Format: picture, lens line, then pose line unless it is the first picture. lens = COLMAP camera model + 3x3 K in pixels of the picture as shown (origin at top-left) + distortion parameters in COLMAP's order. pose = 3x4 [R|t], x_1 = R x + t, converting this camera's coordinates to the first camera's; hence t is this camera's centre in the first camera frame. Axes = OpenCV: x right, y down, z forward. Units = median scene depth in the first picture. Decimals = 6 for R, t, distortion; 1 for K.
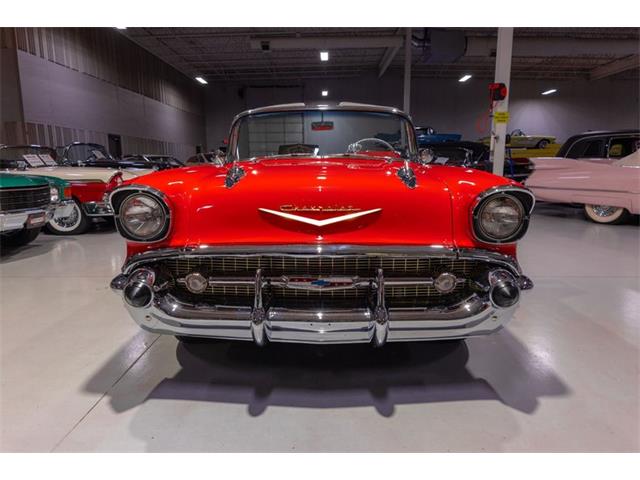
lens RADIAL K [[441.0, 0, 320.0], [0, 441.0, 240.0], [0, 0, 1]] dist [0.004697, -0.006348]
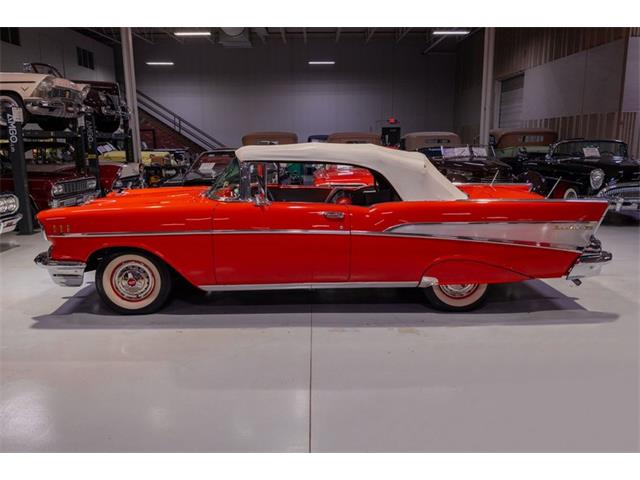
lens RADIAL K [[511.9, 0, 322.2], [0, 511.9, 230.3], [0, 0, 1]] dist [0.010951, 0.008554]
pose [[0.024147, 0.180418, -0.983294, 2.739778], [-0.159636, 0.971655, 0.174362, -0.652572], [0.986881, 0.152759, 0.052264, 2.070631]]
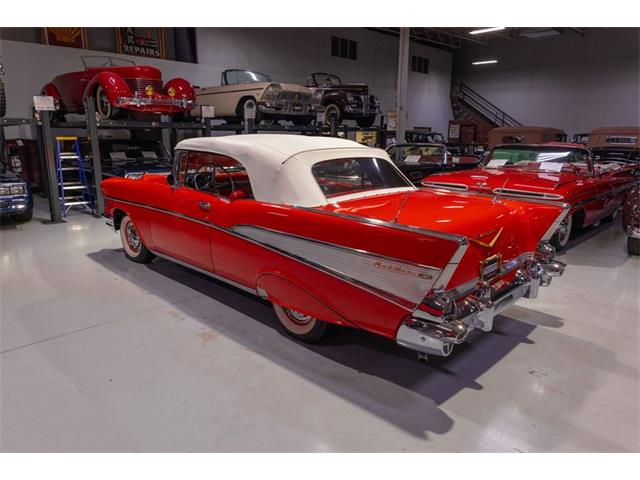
lens RADIAL K [[441.0, 0, 320.0], [0, 441.0, 240.0], [0, 0, 1]] dist [0.004697, -0.006348]
pose [[-0.692869, 0.168369, -0.701130, 1.550405], [-0.124727, 0.929714, 0.346518, -0.944525], [0.710194, 0.327541, -0.623171, 3.912704]]
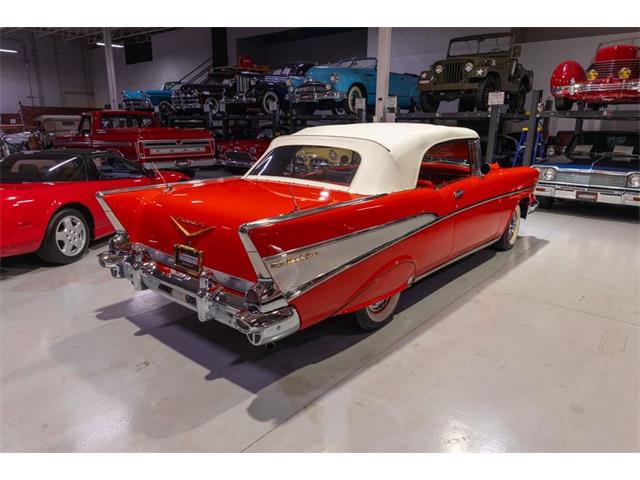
lens RADIAL K [[441.0, 0, 320.0], [0, 441.0, 240.0], [0, 0, 1]] dist [0.004697, -0.006348]
pose [[-0.765415, -0.161309, 0.622992, -1.252095], [0.109204, 0.921478, 0.372764, -0.959954], [-0.634204, 0.353352, -0.687697, 4.137147]]
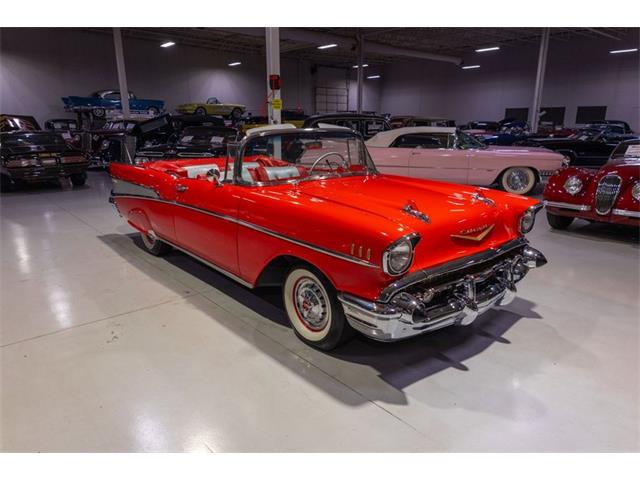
lens RADIAL K [[441.0, 0, 320.0], [0, 441.0, 240.0], [0, 0, 1]] dist [0.004697, -0.006348]
pose [[0.752939, -0.165233, 0.637009, -1.347903], [0.108115, 0.985872, 0.127933, -0.280094], [-0.649149, -0.027456, 0.760166, 0.165183]]
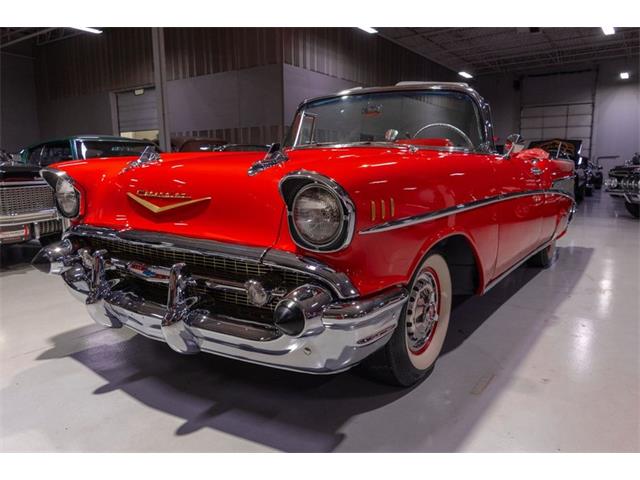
lens RADIAL K [[468.3, 0, 339.5], [0, 468.3, 235.9], [0, 0, 1]] dist [-0.001472, -0.004904]
pose [[0.838037, 0.085577, -0.538860, 0.828431], [-0.096006, 0.995342, 0.008763, -0.027073], [0.537100, 0.044390, 0.842350, 0.348691]]
